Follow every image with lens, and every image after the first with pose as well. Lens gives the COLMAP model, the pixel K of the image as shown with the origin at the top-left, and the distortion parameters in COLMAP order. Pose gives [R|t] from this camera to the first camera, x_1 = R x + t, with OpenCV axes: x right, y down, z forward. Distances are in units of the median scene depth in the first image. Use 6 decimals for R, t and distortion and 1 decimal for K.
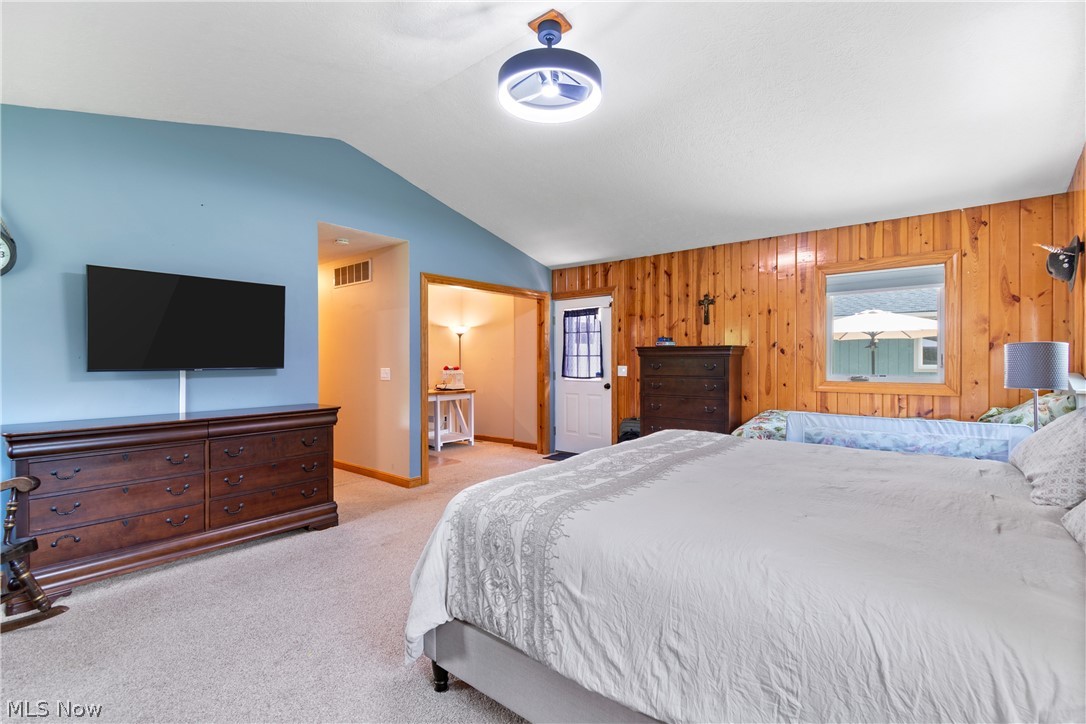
lens RADIAL K [[485.1, 0, 543.0], [0, 485.1, 362.0], [0, 0, 1]] dist [0.000950, 0.000060]
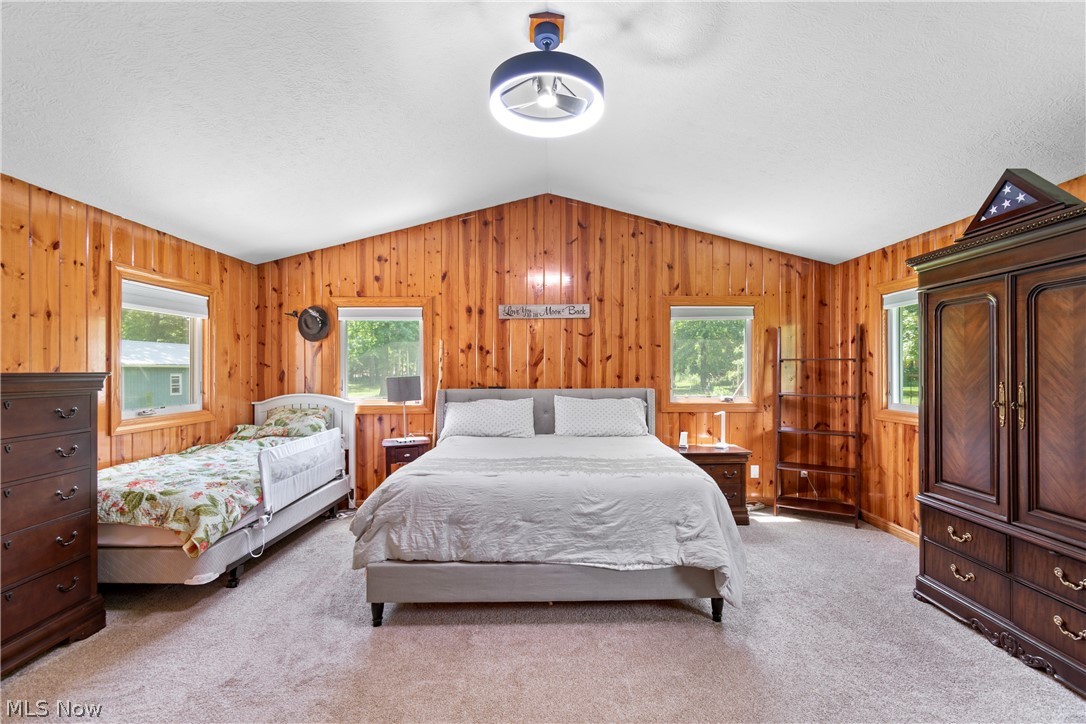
lens RADIAL K [[485.1, 0, 543.0], [0, 485.1, 362.0], [0, 0, 1]] dist [0.000950, 0.000060]
pose [[-0.642836, 0.008989, 0.765952, -0.385563], [0.002613, 0.999951, -0.009542, -0.038971], [-0.766000, -0.004133, -0.642828, 0.920969]]
